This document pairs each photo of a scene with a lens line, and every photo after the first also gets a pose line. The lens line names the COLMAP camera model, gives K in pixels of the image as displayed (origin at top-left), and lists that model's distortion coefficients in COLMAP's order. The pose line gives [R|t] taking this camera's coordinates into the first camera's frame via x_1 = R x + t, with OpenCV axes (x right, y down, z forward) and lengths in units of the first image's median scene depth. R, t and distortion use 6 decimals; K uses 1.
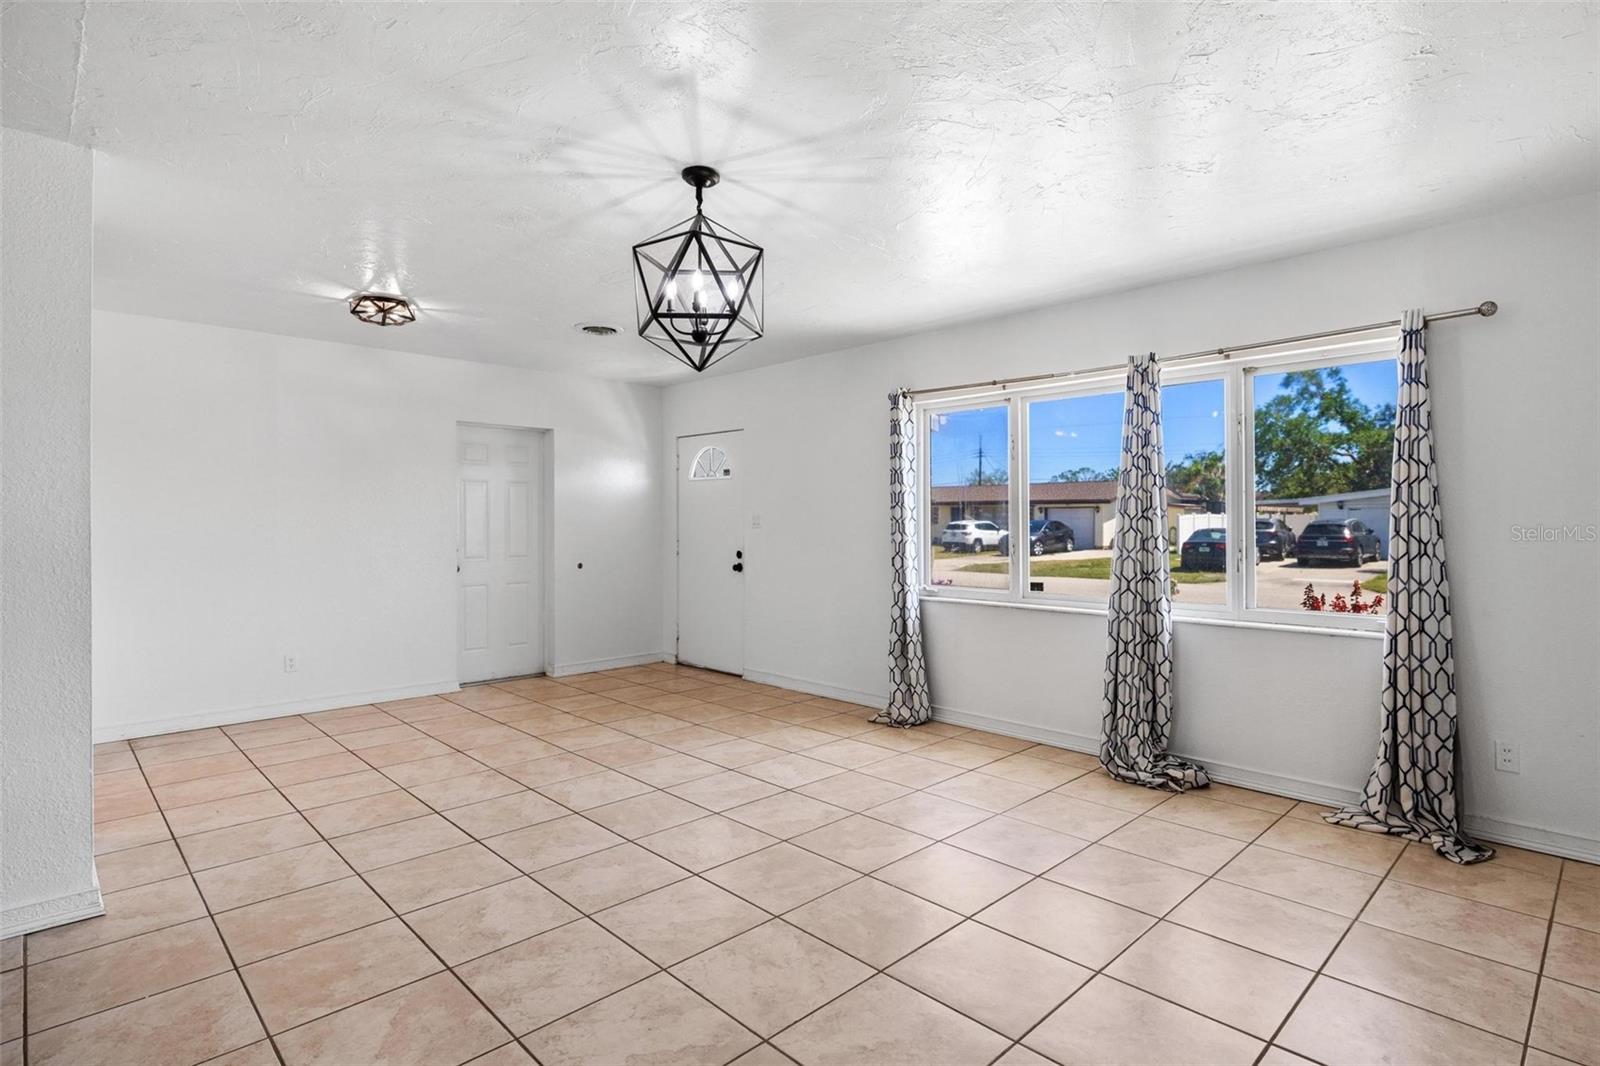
lens RADIAL K [[804.4, 0, 802.4], [0, 804.4, 520.9], [0, 0, 1]] dist [-0.002685, -0.001386]
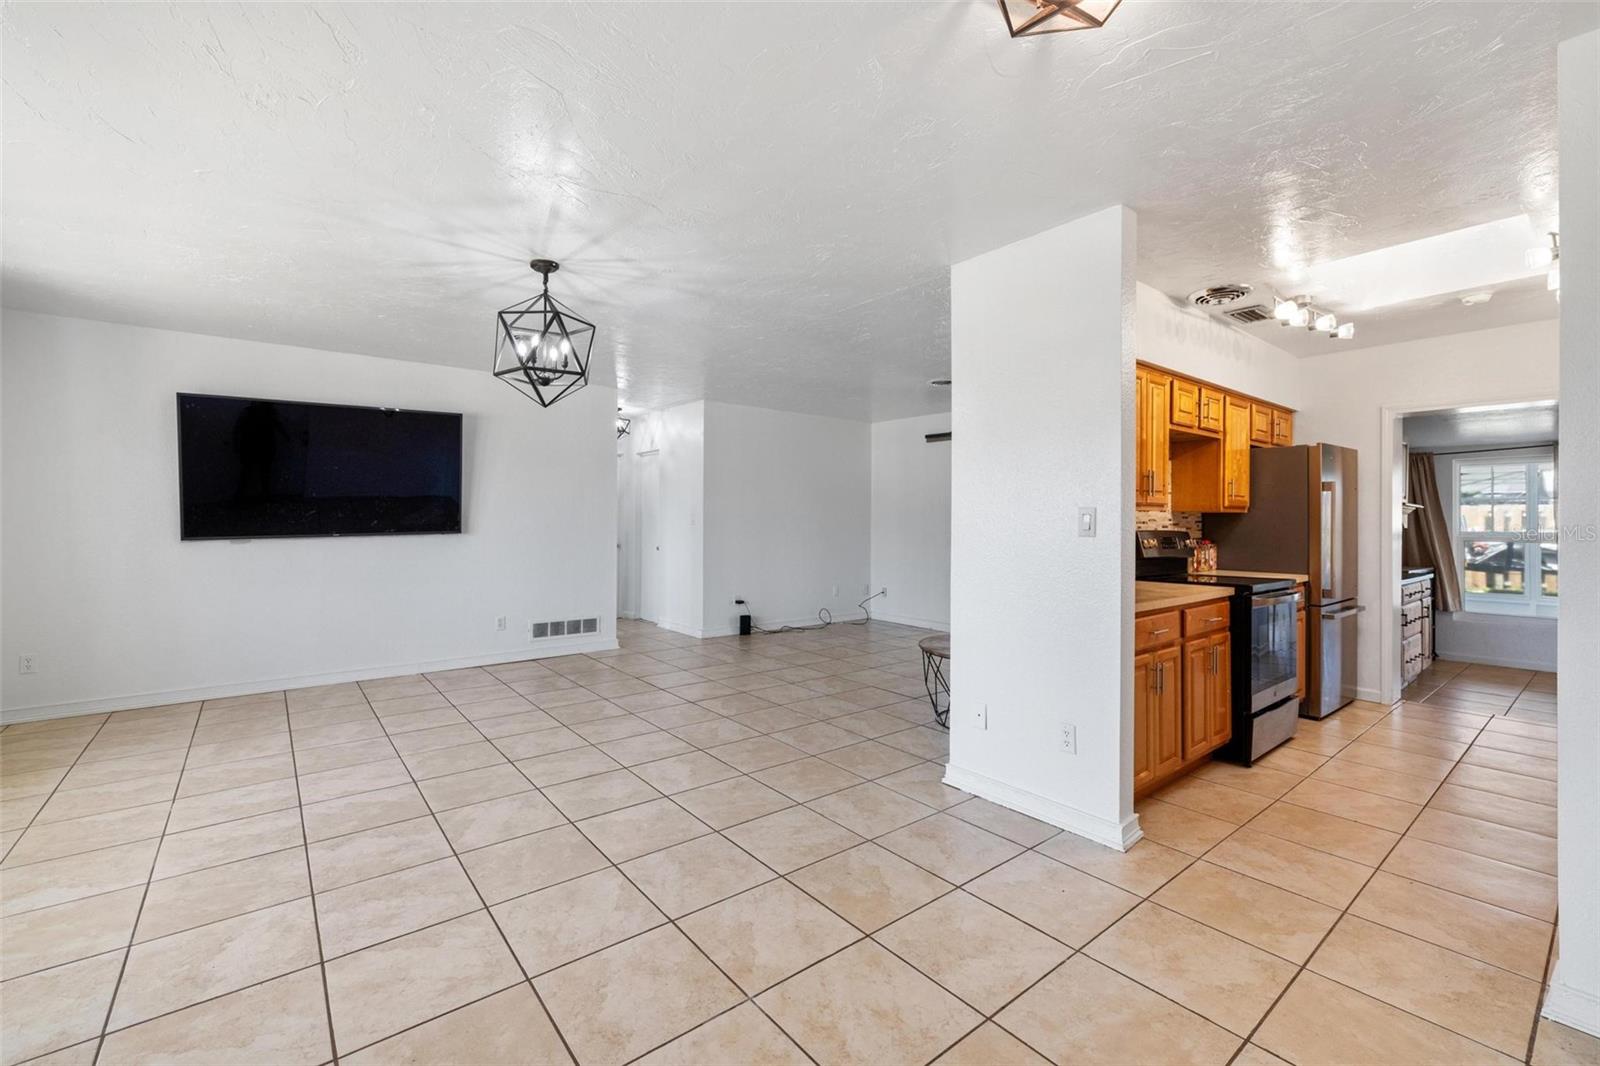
lens RADIAL K [[670.9, 0, 798.0], [0, 670.9, 517.2], [0, 0, 1]] dist [-0.003924, 0.001263]
pose [[-0.995265, -0.002353, 0.097167, -0.487881], [-0.002708, 0.999990, -0.003520, 0.004786], [-0.097158, -0.003766, -0.995262, 1.519921]]
